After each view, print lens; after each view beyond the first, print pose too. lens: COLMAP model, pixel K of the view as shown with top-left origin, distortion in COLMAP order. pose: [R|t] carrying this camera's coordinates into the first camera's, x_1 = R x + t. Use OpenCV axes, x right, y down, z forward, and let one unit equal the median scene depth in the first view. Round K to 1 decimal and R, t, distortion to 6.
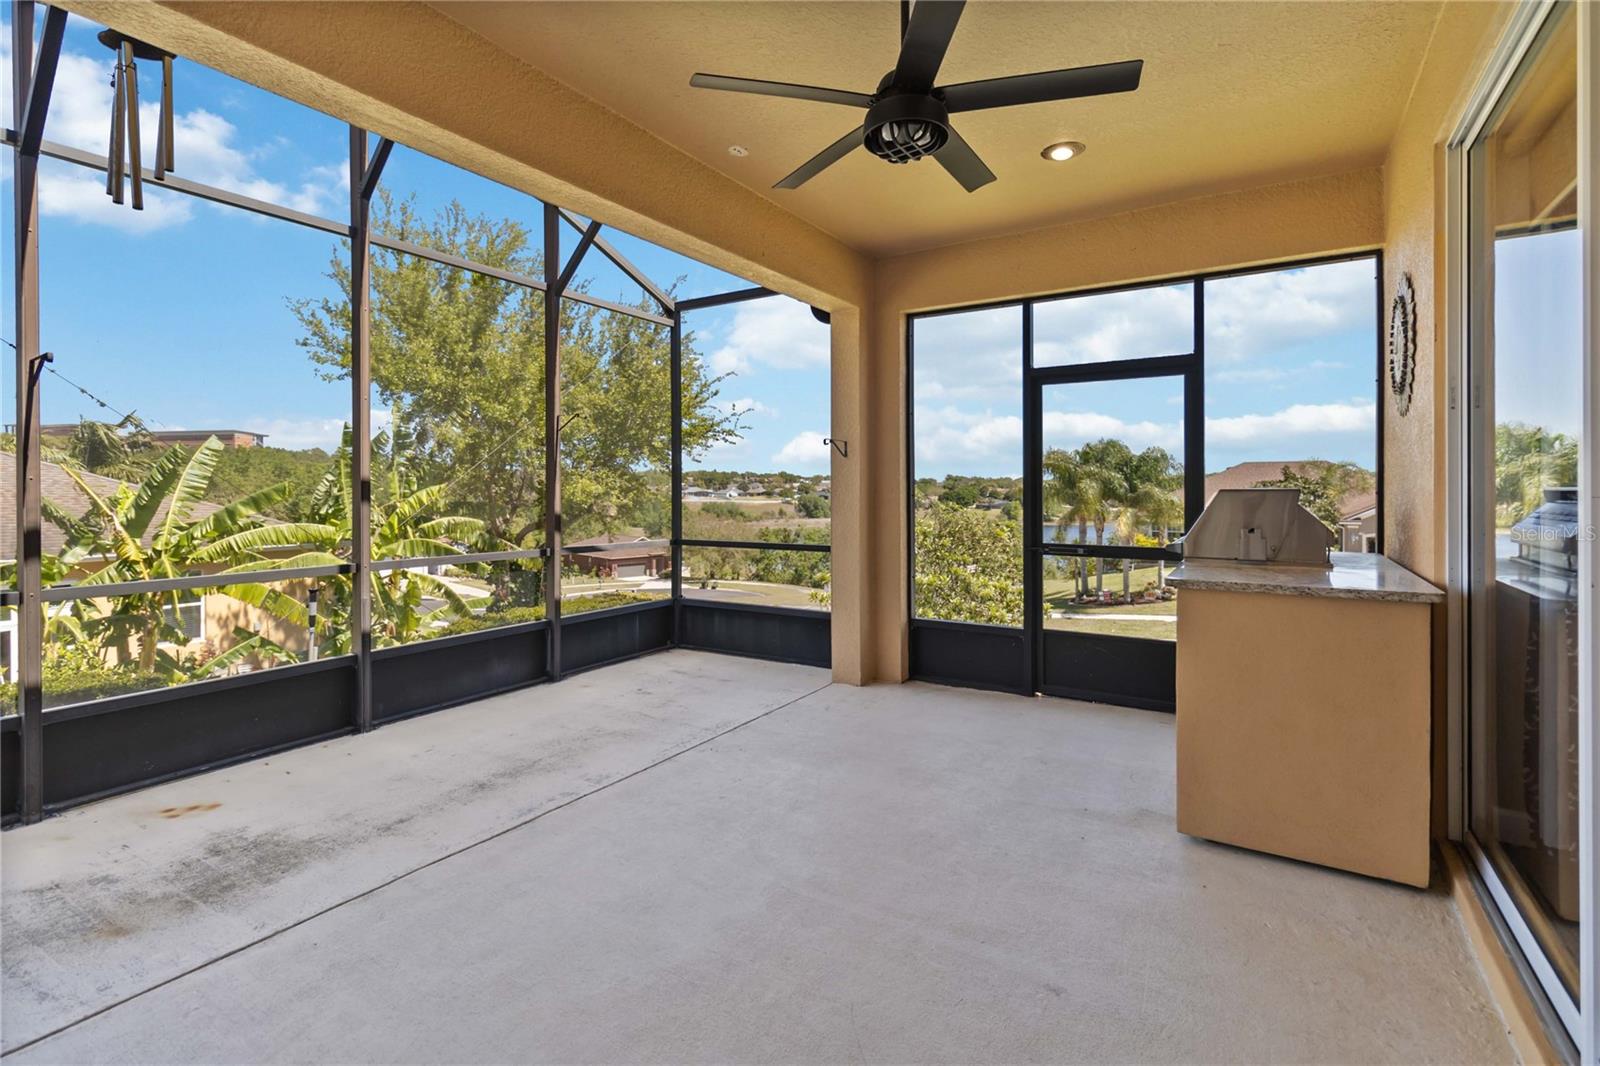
lens RADIAL K [[745.1, 0, 798.9], [0, 745.1, 493.8], [0, 0, 1]] dist [-0.000503, -0.000070]
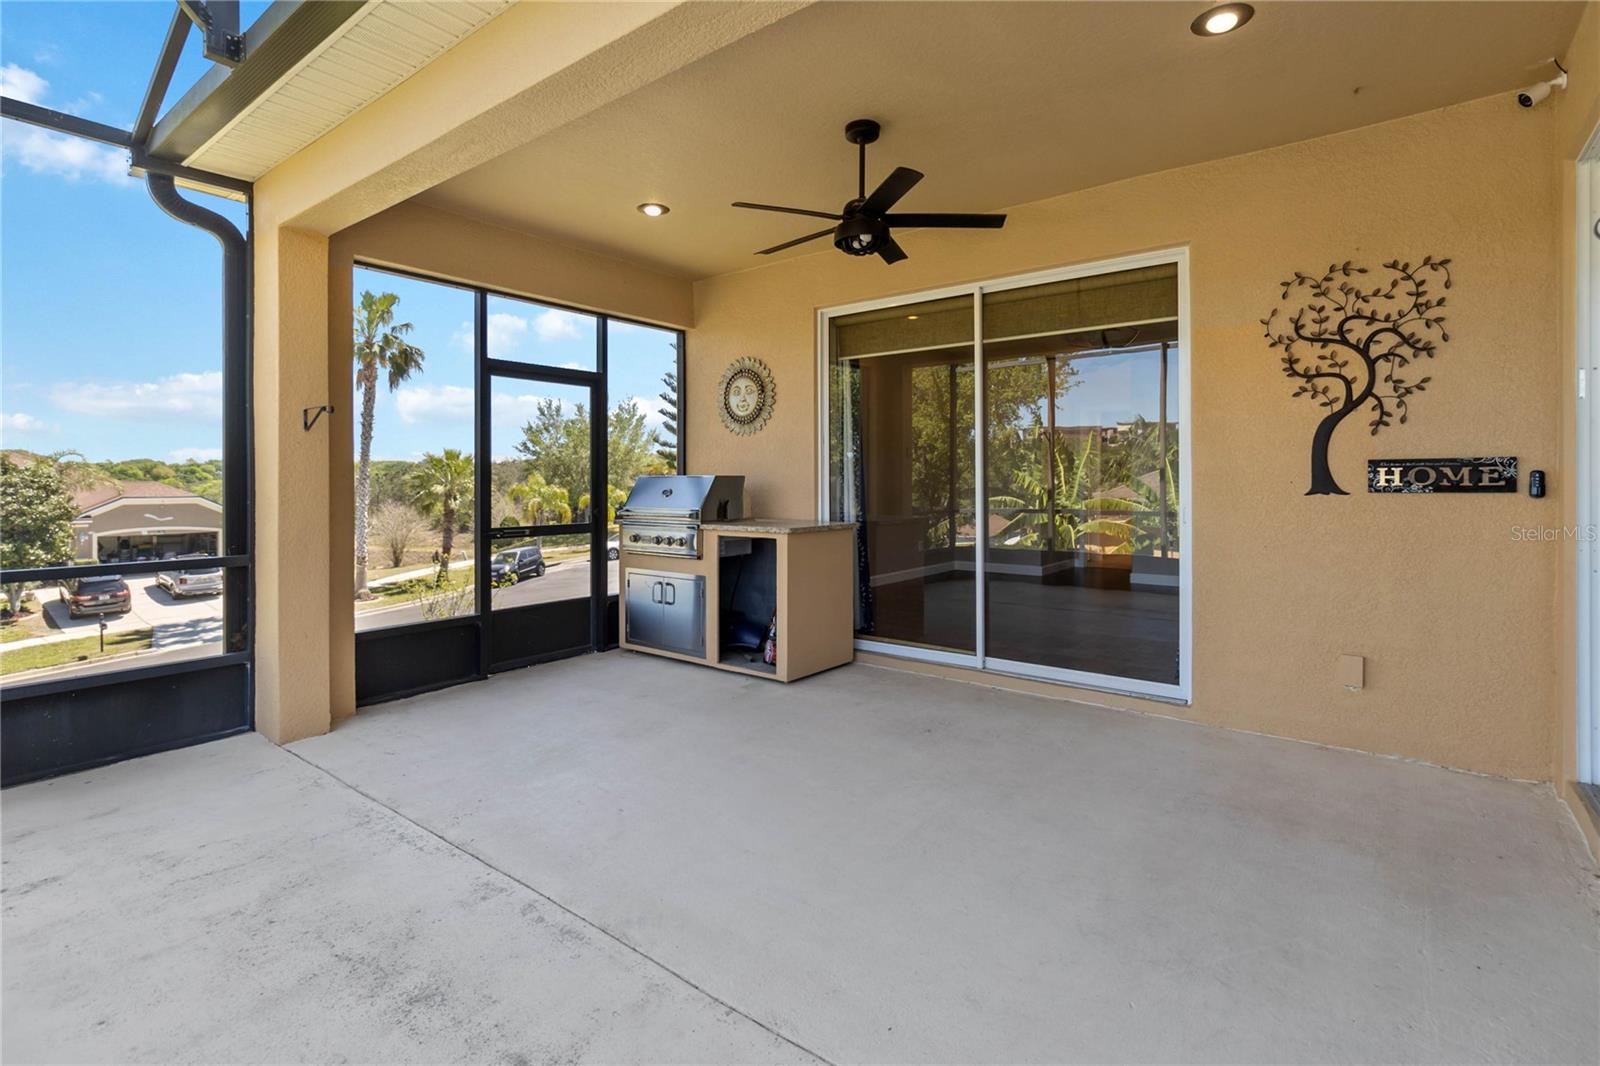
lens RADIAL K [[761.7, 0, 799.5], [0, 761.7, 478.3], [0, 0, 1]] dist [-0.000166, -0.000035]
pose [[0.094544, 0.007108, 0.995495, -0.777978], [0.007573, 0.999940, -0.007859, 0.010730], [-0.995492, 0.008282, 0.094485, 0.536328]]
